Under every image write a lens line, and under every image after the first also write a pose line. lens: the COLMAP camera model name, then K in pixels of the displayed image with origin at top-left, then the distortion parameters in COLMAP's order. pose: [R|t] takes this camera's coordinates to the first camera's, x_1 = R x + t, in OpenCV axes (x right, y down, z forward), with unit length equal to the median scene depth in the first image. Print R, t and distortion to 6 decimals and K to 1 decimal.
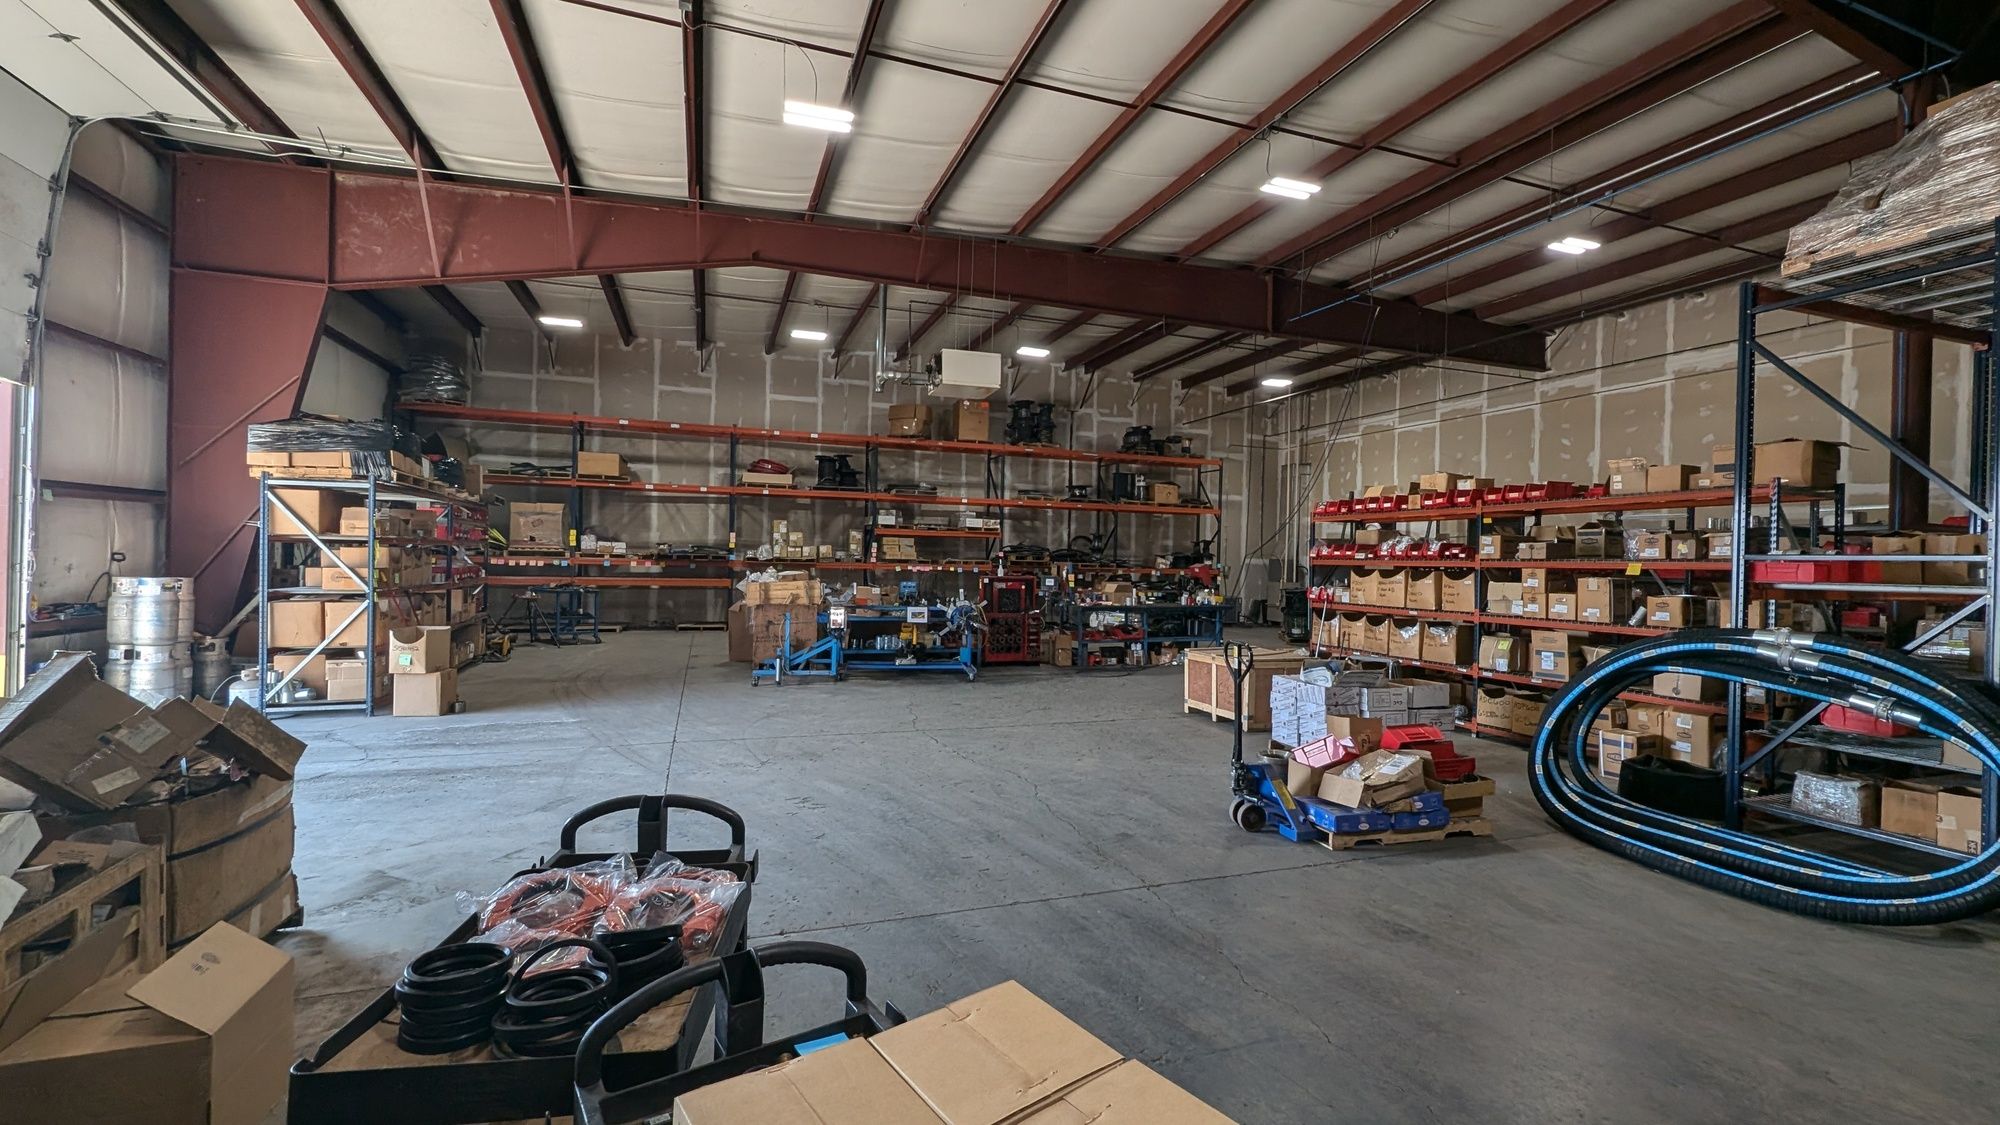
lens RADIAL K [[813.2, 0, 1000.0], [0, 813.2, 562.5], [0, 0, 1]] dist [-0.001392, -0.000174]
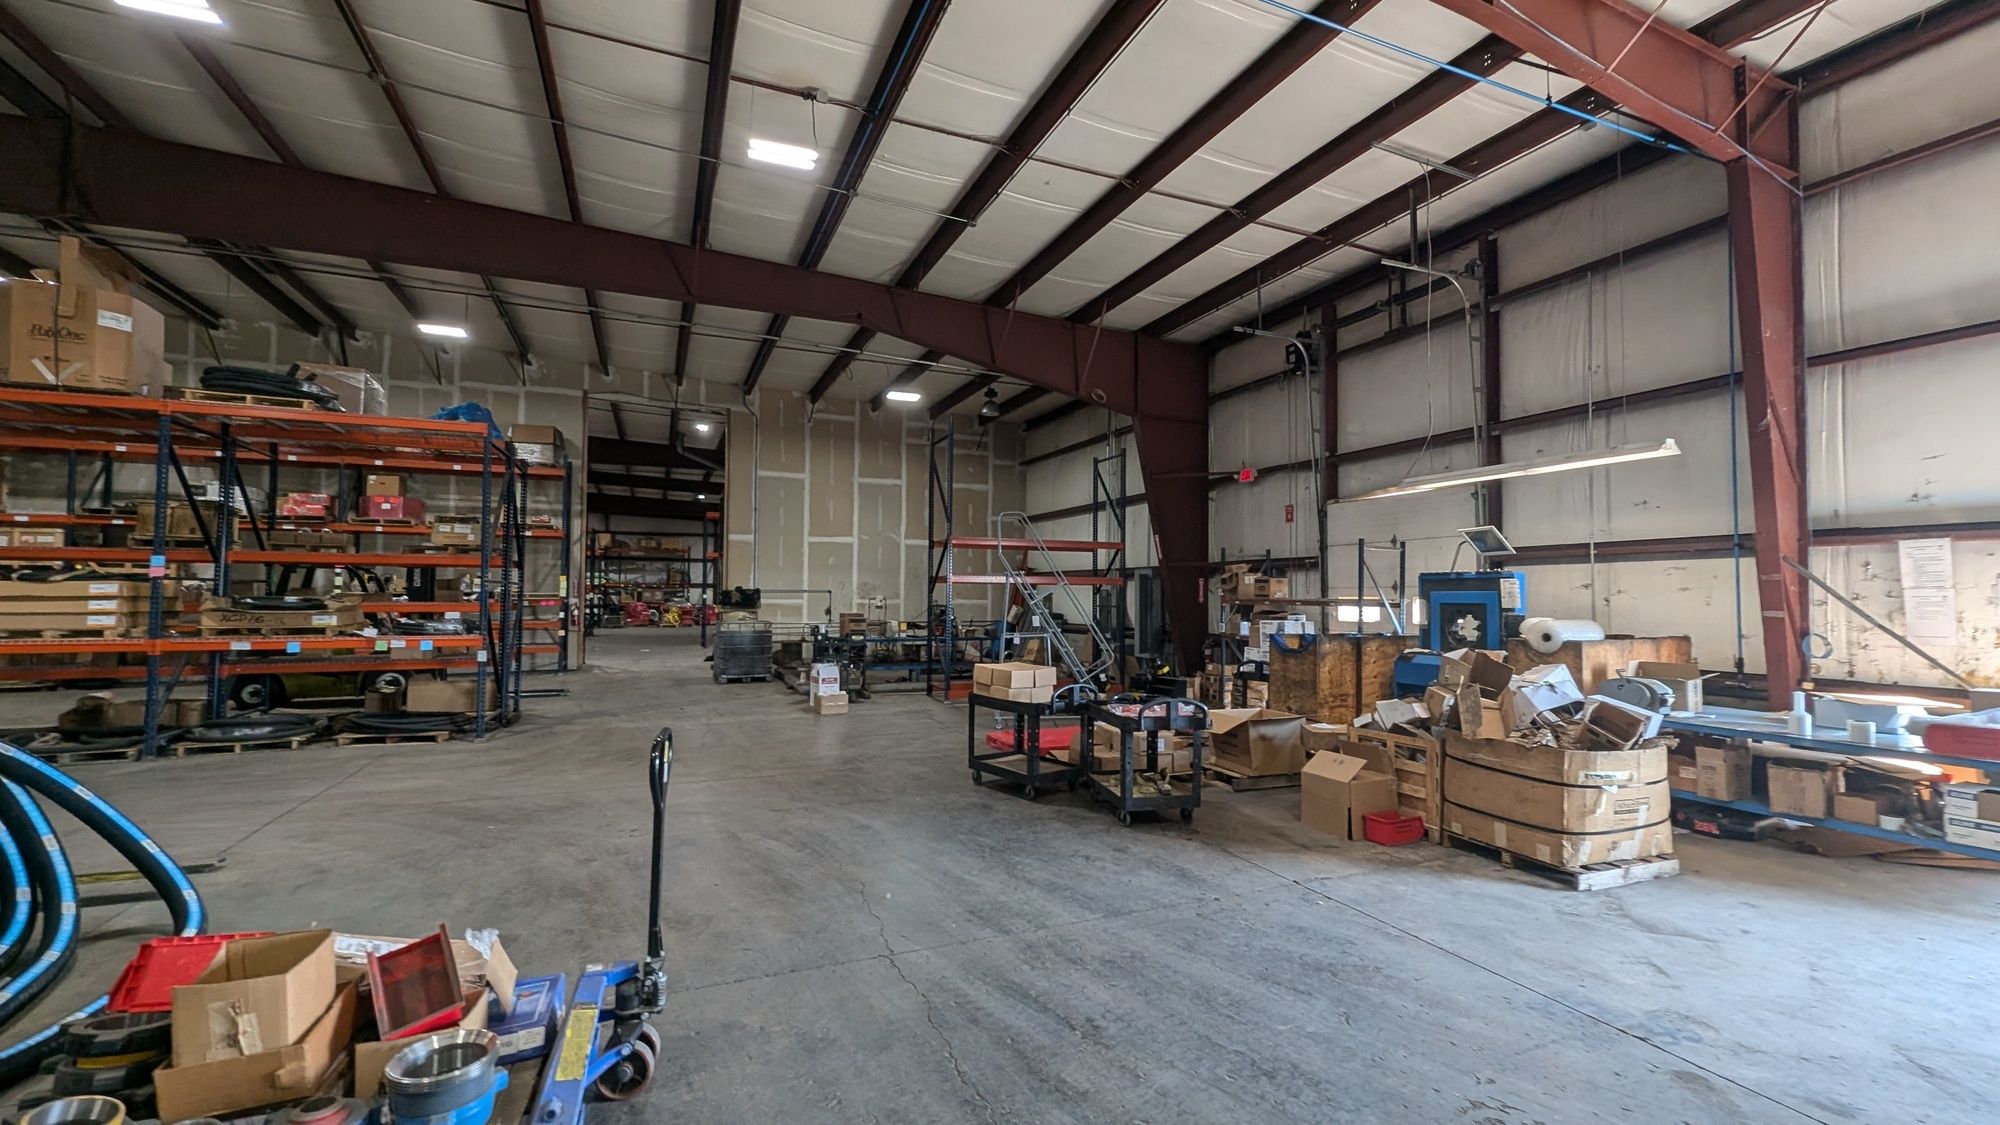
lens RADIAL K [[813.2, 0, 1000.0], [0, 813.2, 562.5], [0, 0, 1]] dist [-0.001392, -0.000174]
pose [[-0.998064, -0.028230, -0.055411, 0.124628], [-0.026142, 0.998933, -0.038063, -0.000770], [0.056426, -0.036541, -0.997738, 1.923964]]
